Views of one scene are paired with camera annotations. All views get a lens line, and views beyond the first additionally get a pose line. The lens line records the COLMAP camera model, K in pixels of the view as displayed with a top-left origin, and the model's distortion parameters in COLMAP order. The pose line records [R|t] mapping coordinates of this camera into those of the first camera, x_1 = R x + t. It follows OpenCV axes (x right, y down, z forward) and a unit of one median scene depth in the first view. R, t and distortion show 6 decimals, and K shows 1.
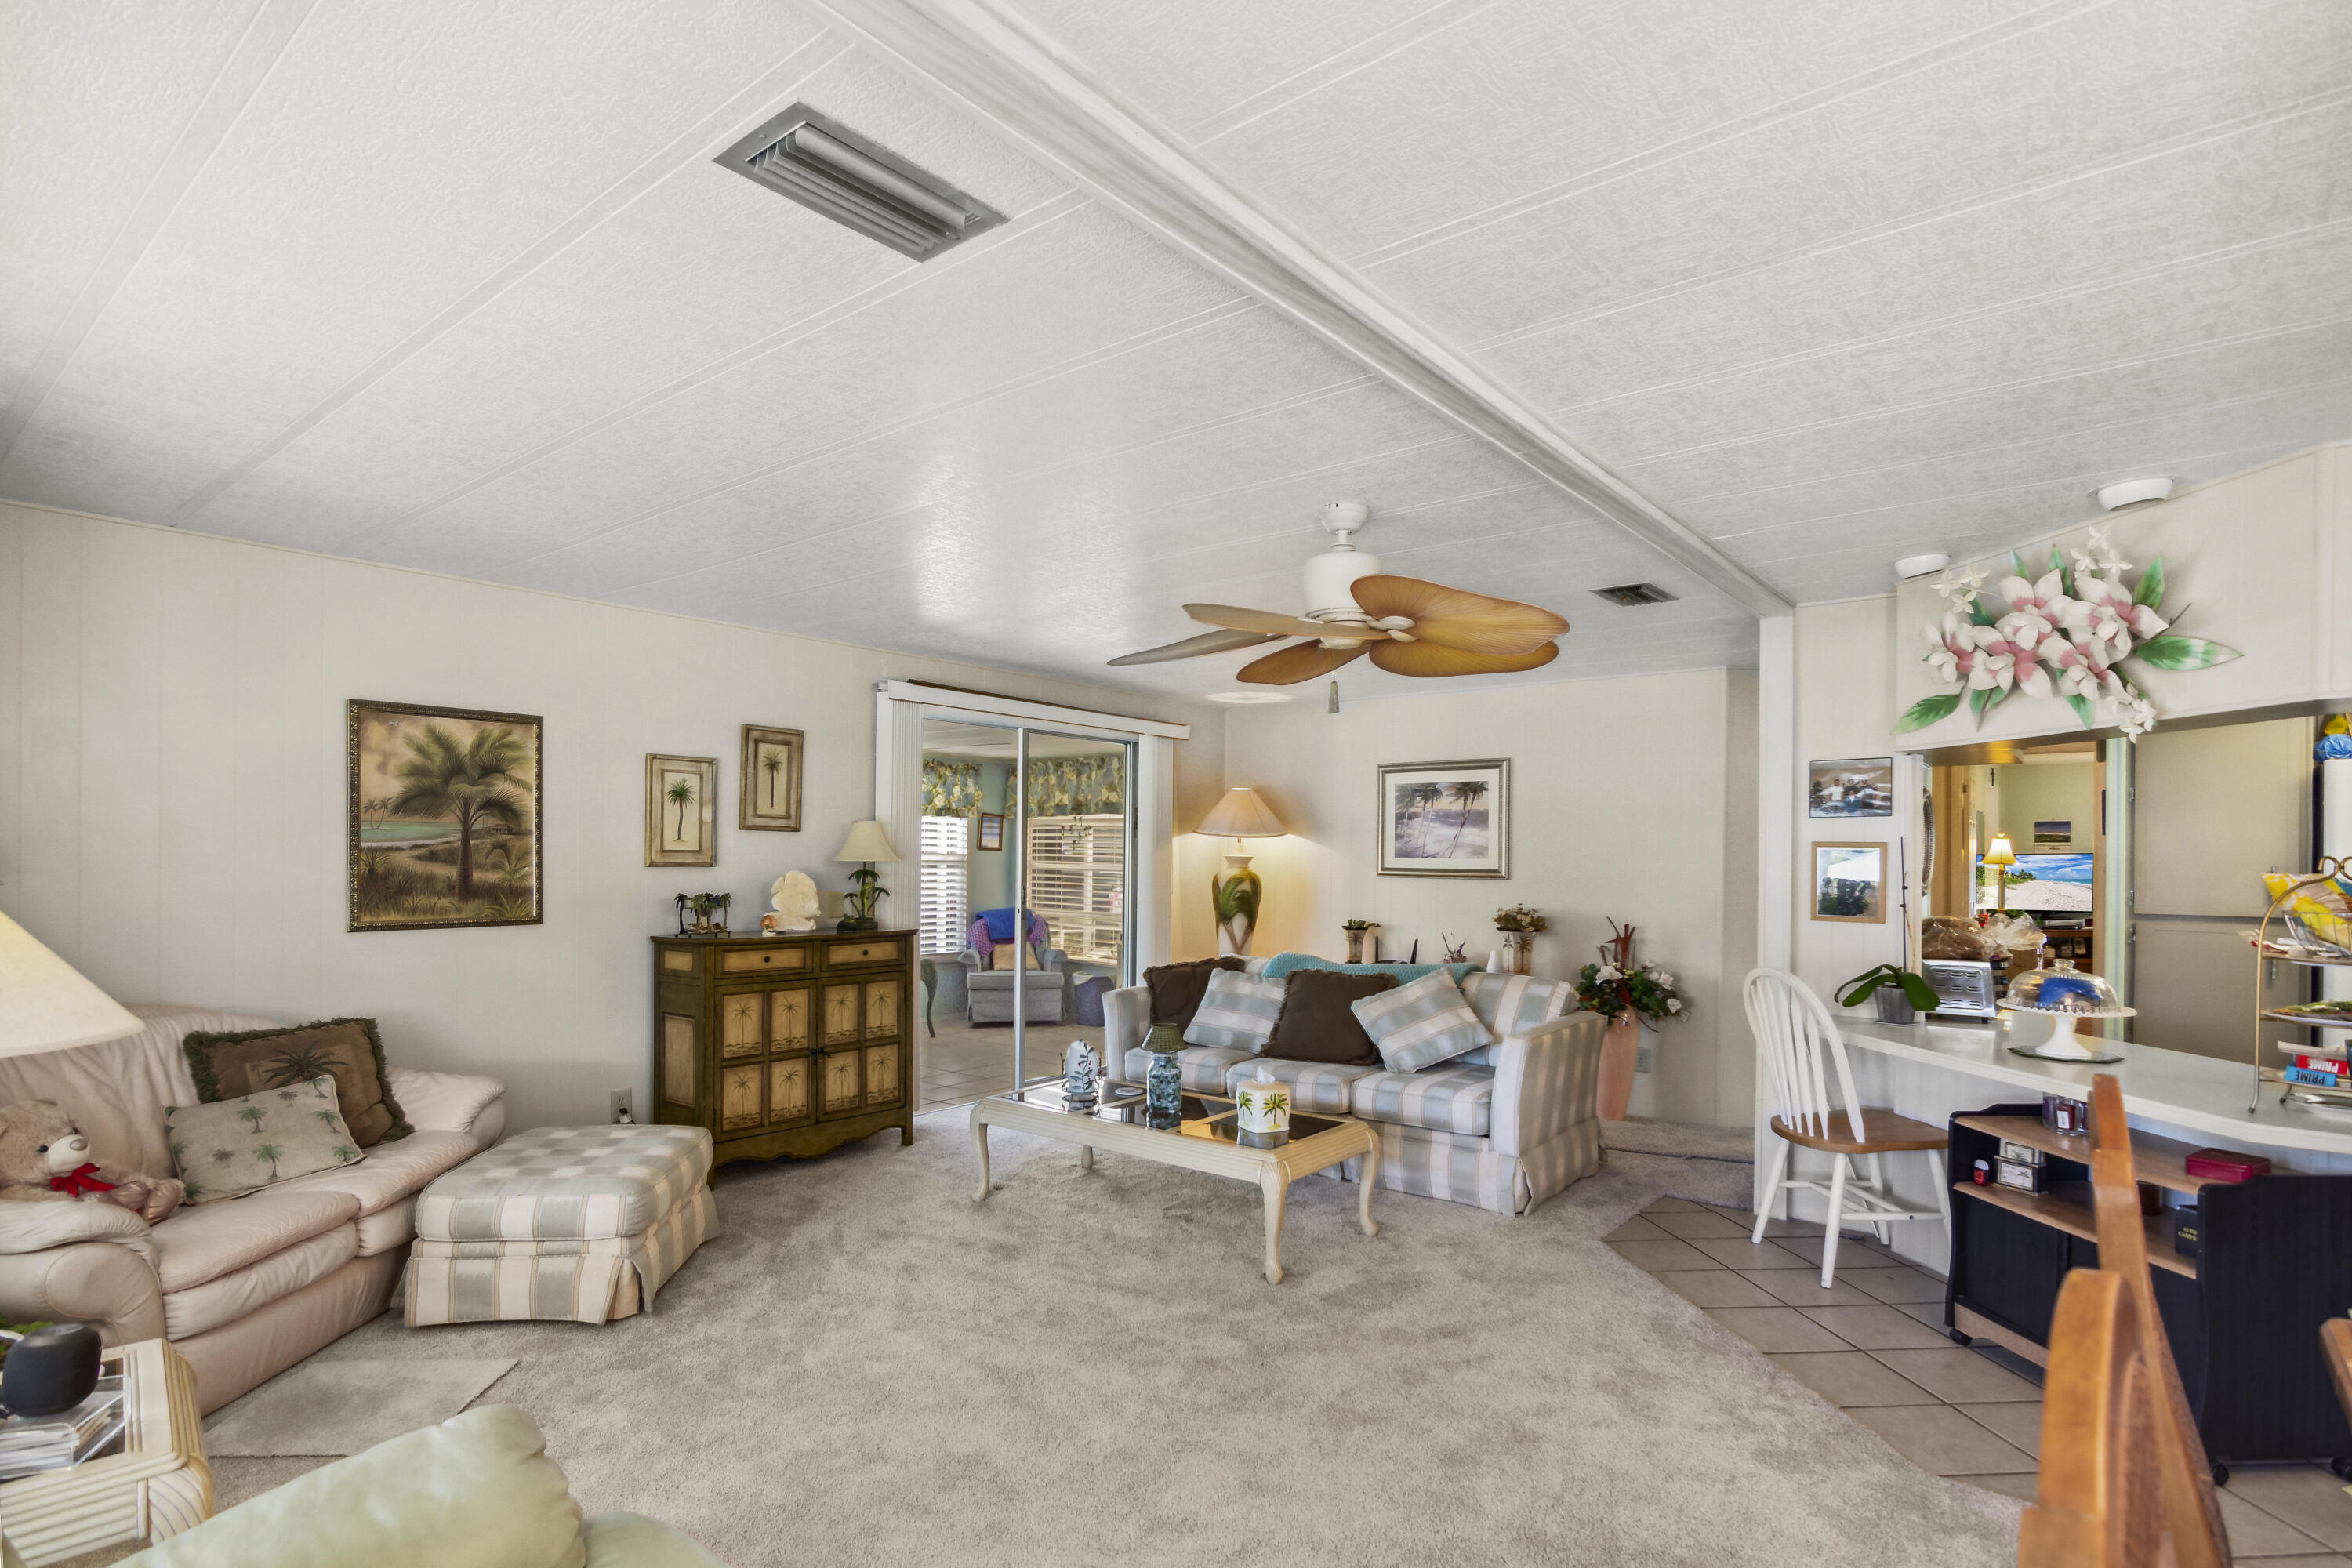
lens RADIAL K [[1179.8, 0, 1180.3], [0, 1179.8, 856.5], [0, 0, 1]] dist [0.001360, 0.000285]
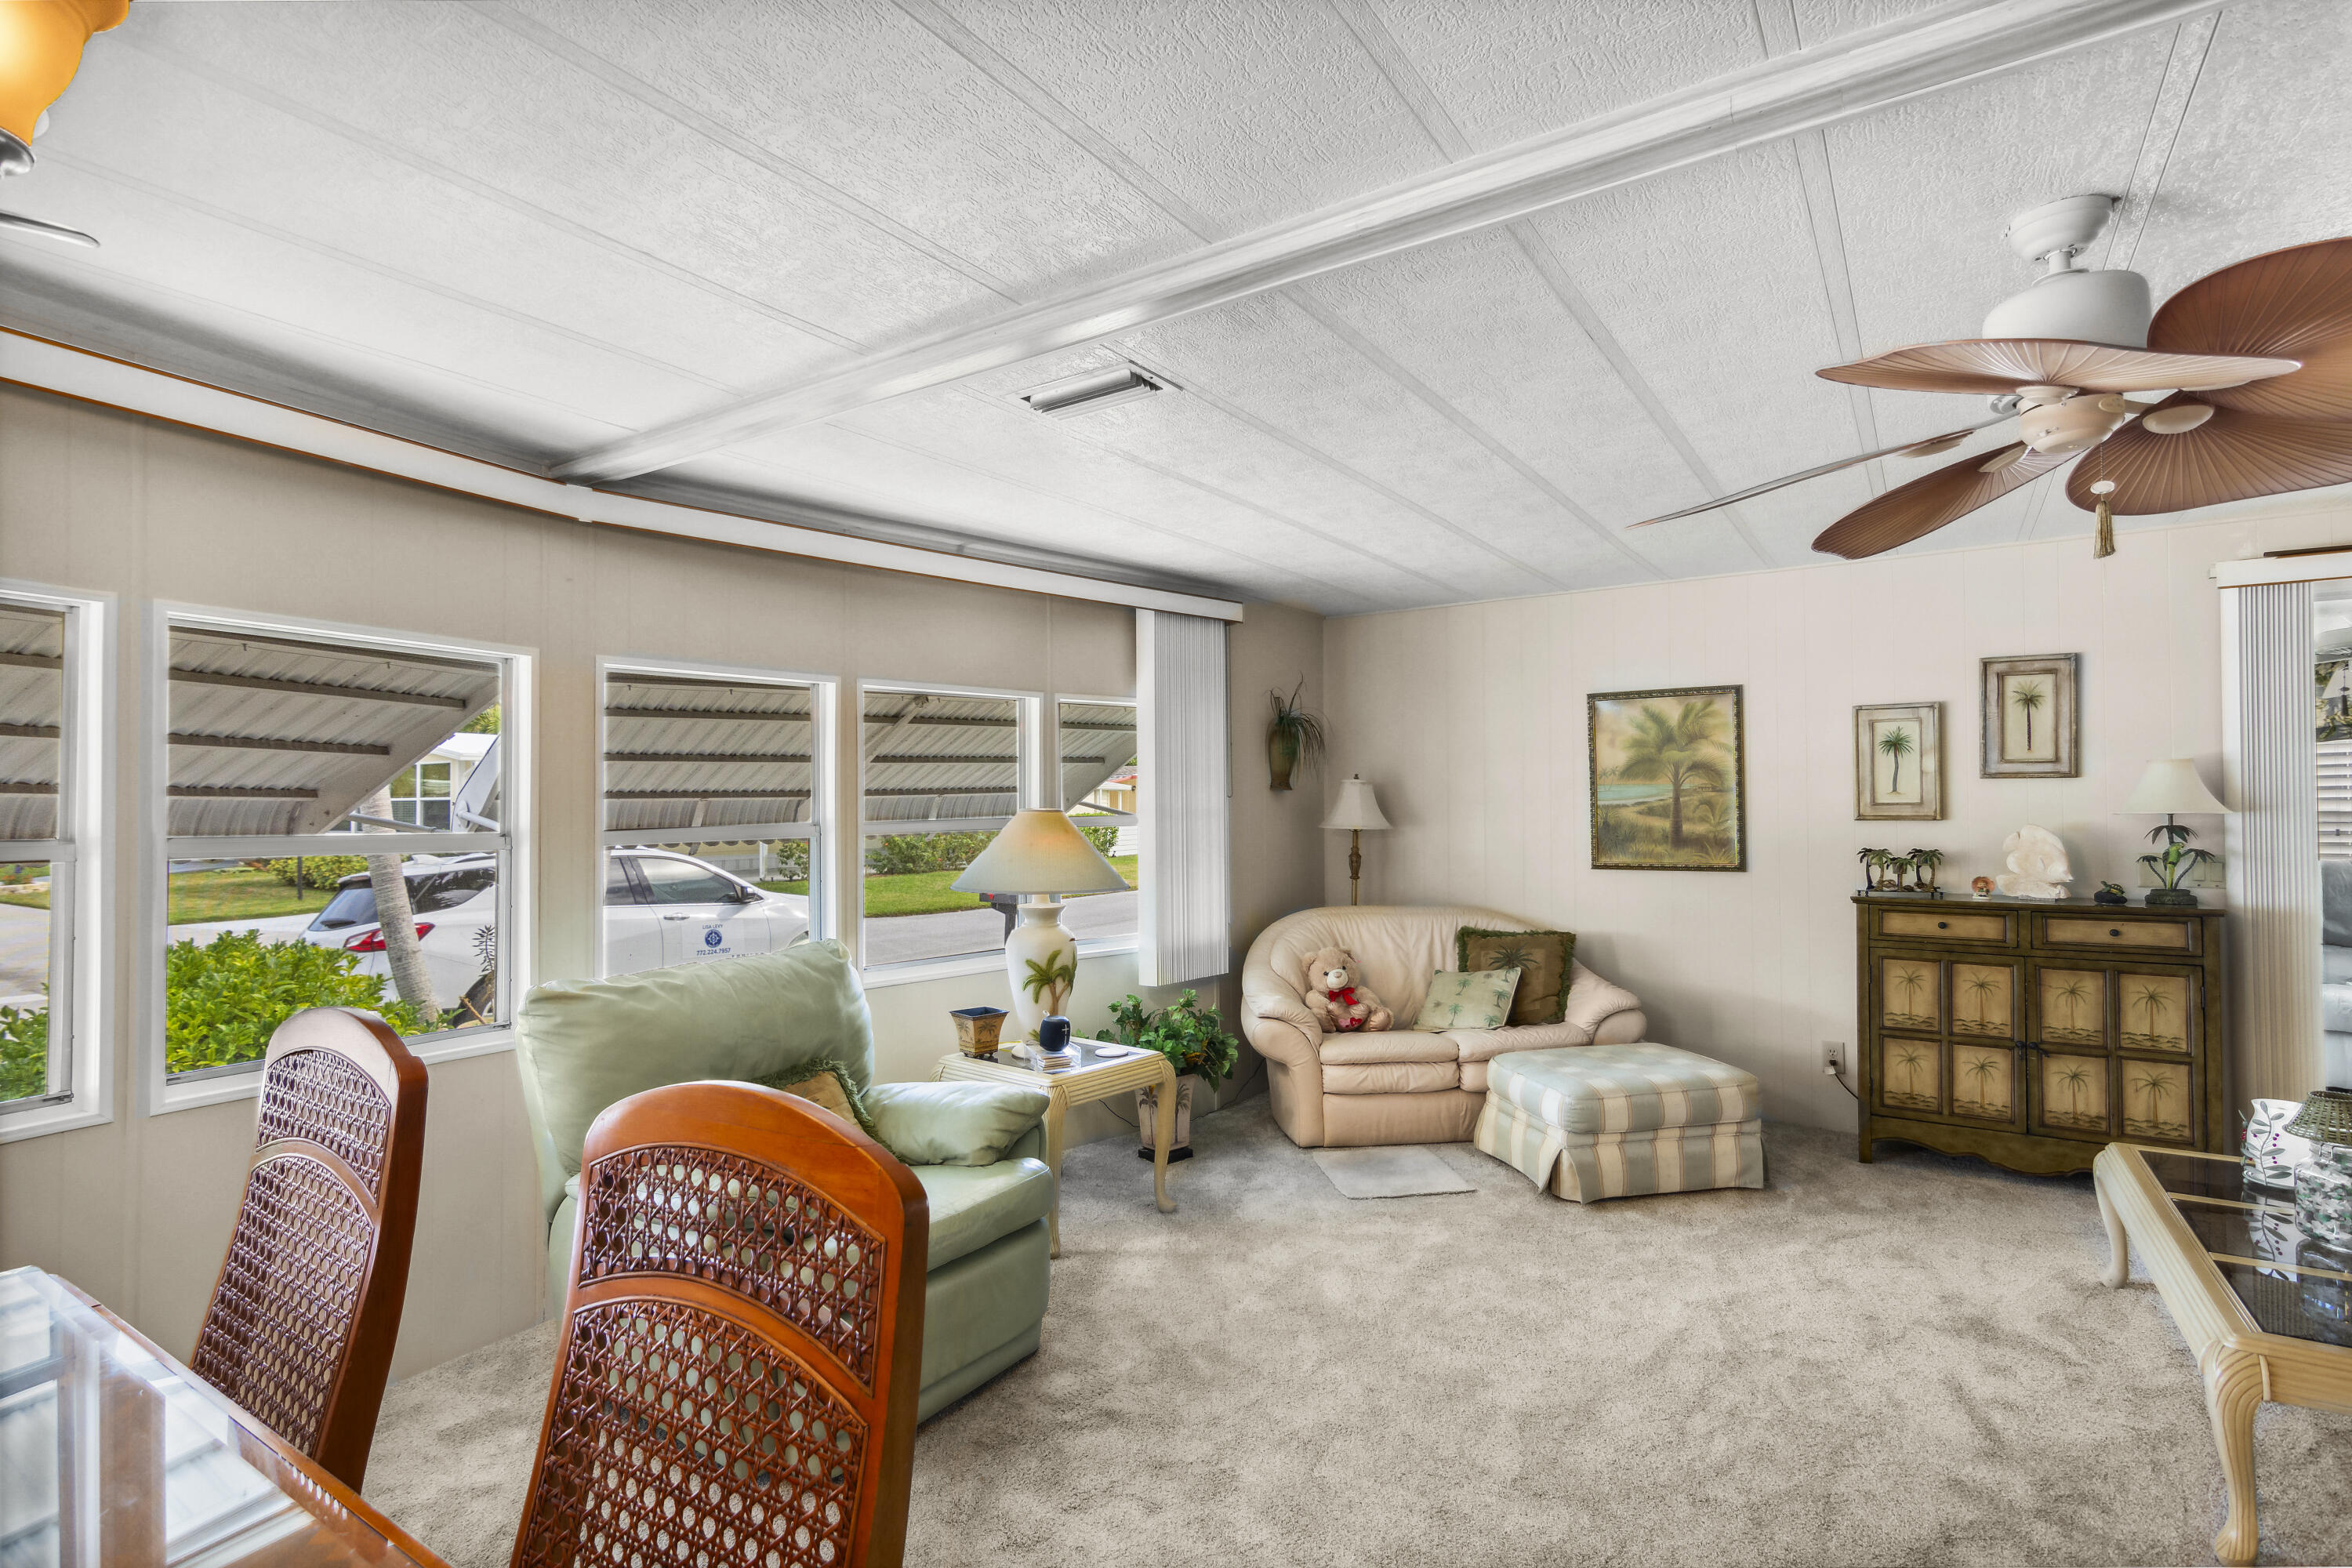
lens RADIAL K [[1146.5, 0, 1176.0], [0, 1146.5, 784.0], [0, 0, 1]] dist [-0.002787, -0.000074]
pose [[0.088398, -0.031180, -0.995597, 0.454930], [0.005166, 0.999511, -0.030844, 0.004923], [0.996072, -0.002416, 0.088516, 0.353024]]
